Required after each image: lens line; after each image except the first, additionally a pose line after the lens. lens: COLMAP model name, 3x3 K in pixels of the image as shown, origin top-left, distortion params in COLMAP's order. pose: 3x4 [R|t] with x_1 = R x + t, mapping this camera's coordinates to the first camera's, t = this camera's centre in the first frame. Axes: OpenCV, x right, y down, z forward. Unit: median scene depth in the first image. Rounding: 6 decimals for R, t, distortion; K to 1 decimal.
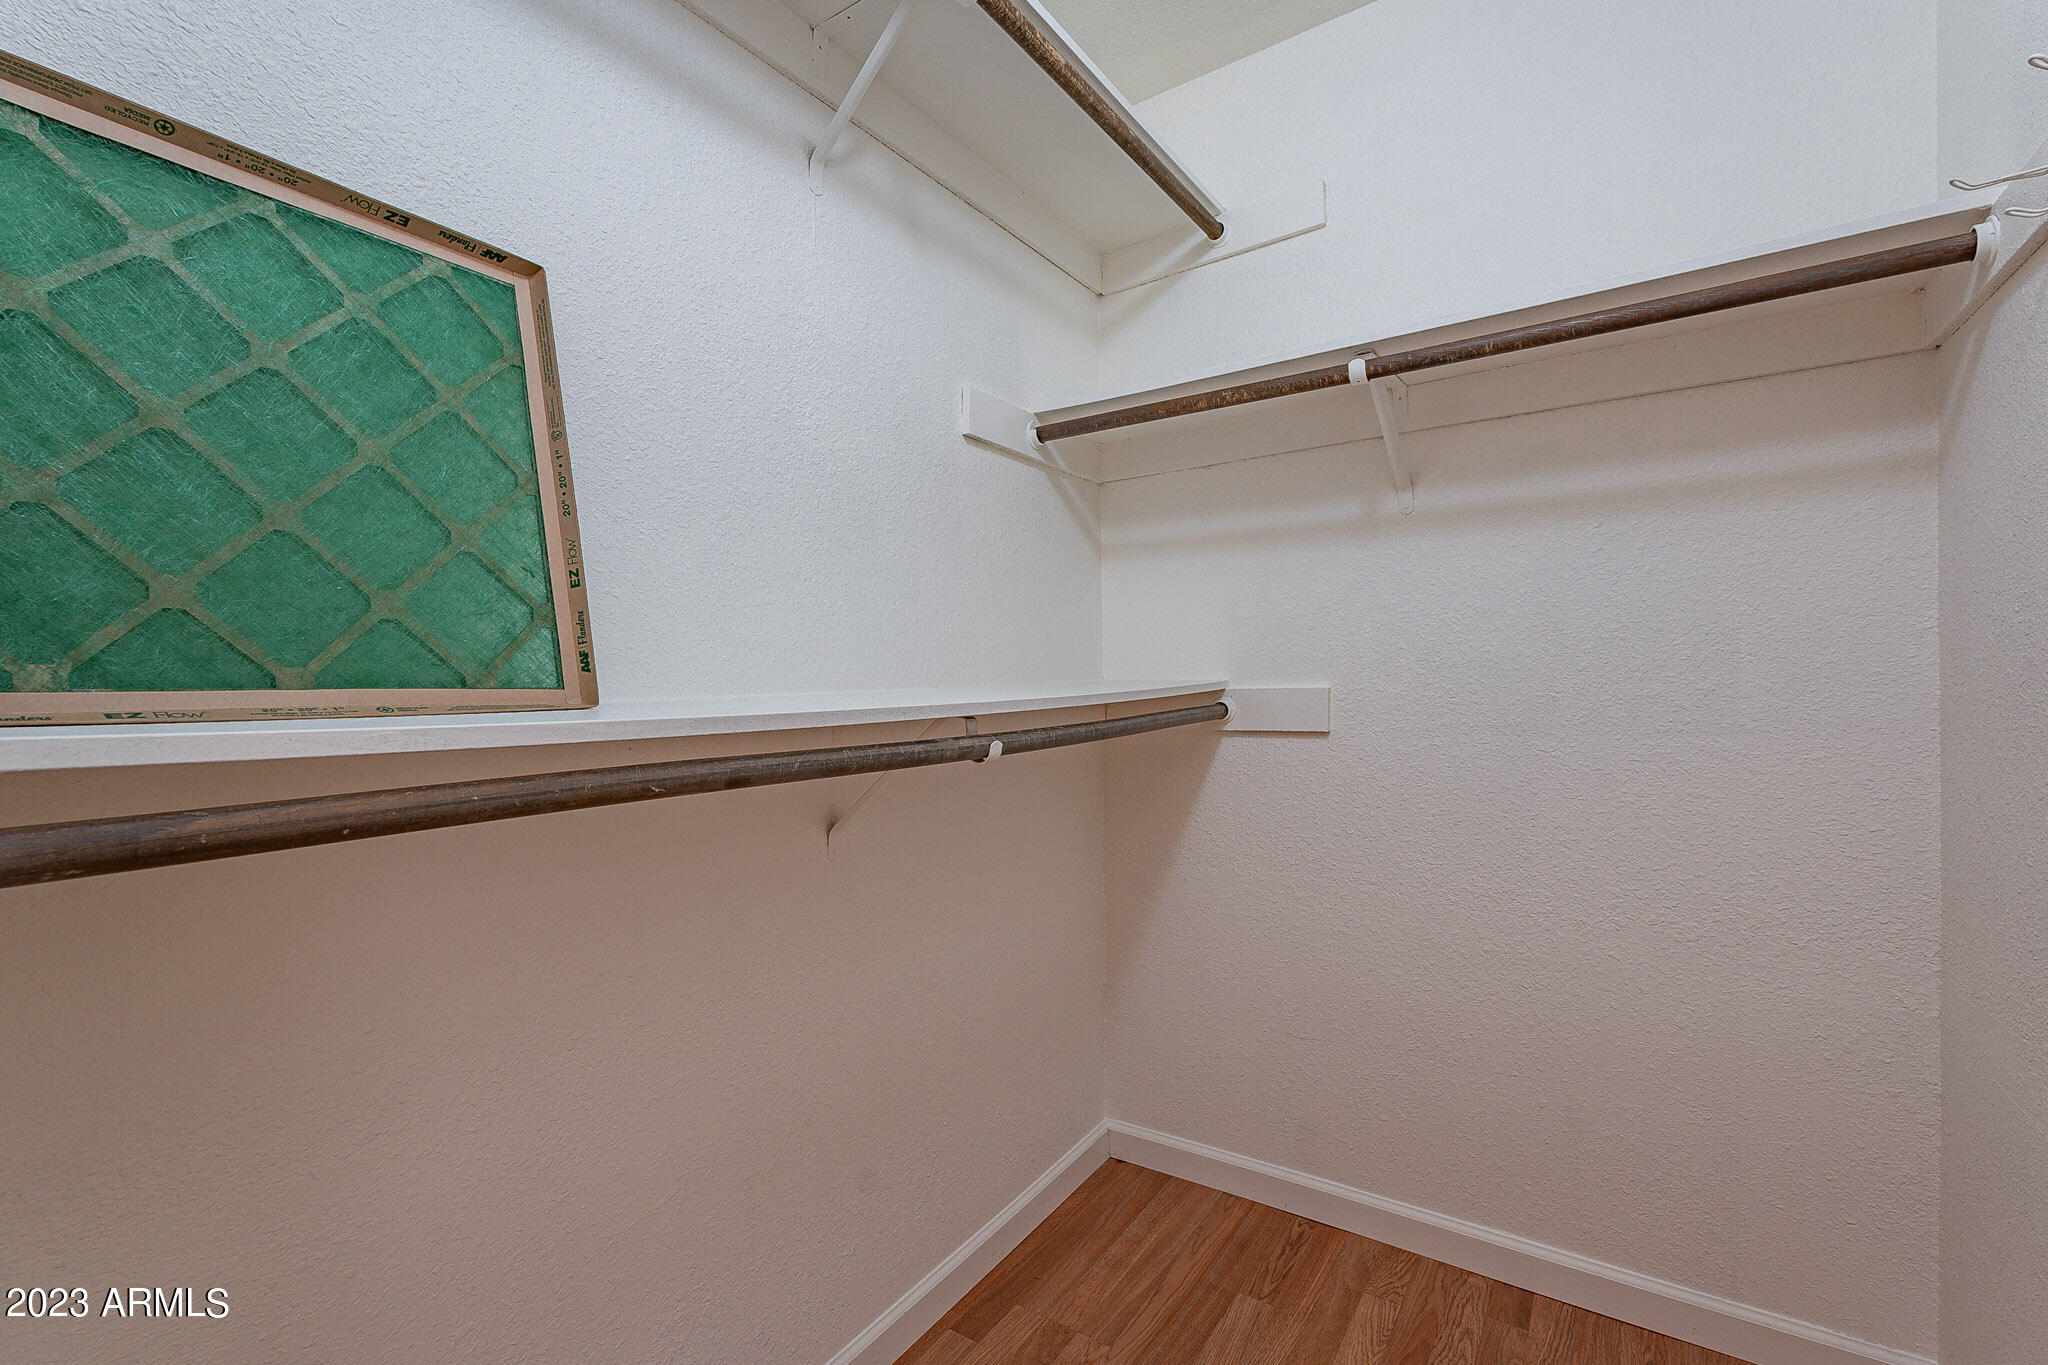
lens RADIAL K [[901.7, 0, 1023.0], [0, 901.7, 669.4], [0, 0, 1]] dist [0.000979, 0.000174]
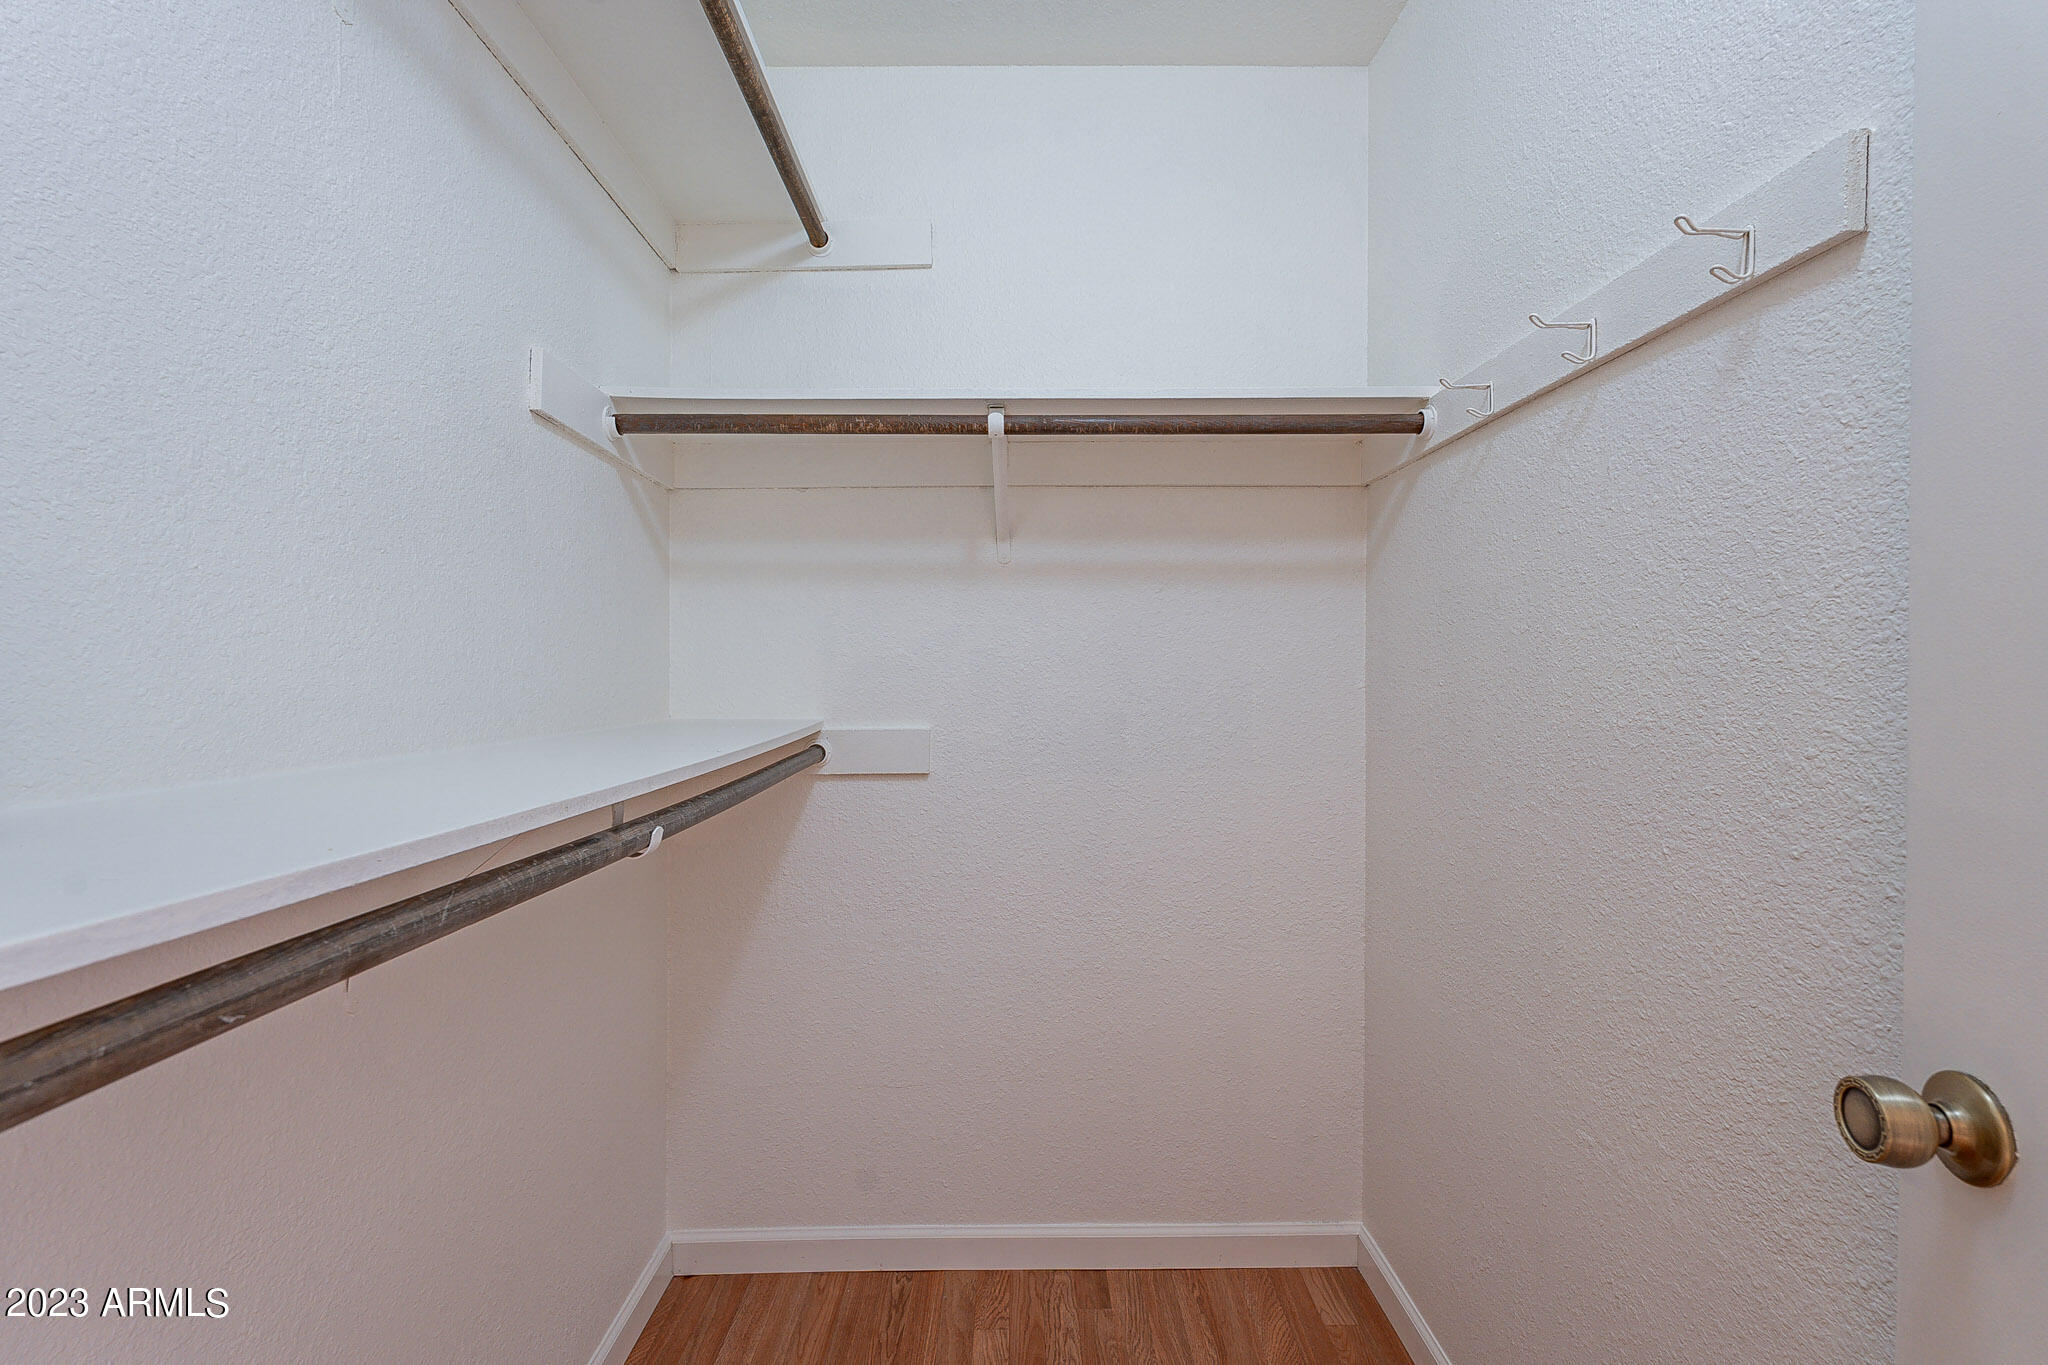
lens RADIAL K [[895.4, 0, 1021.0], [0, 895.4, 673.7], [0, 0, 1]] dist [-0.000820, -0.000378]
pose [[0.818123, 0.018003, 0.574762, -0.158603], [-0.016930, 0.999831, -0.007220, -0.037903], [-0.574795, -0.003824, 0.818289, 0.138488]]
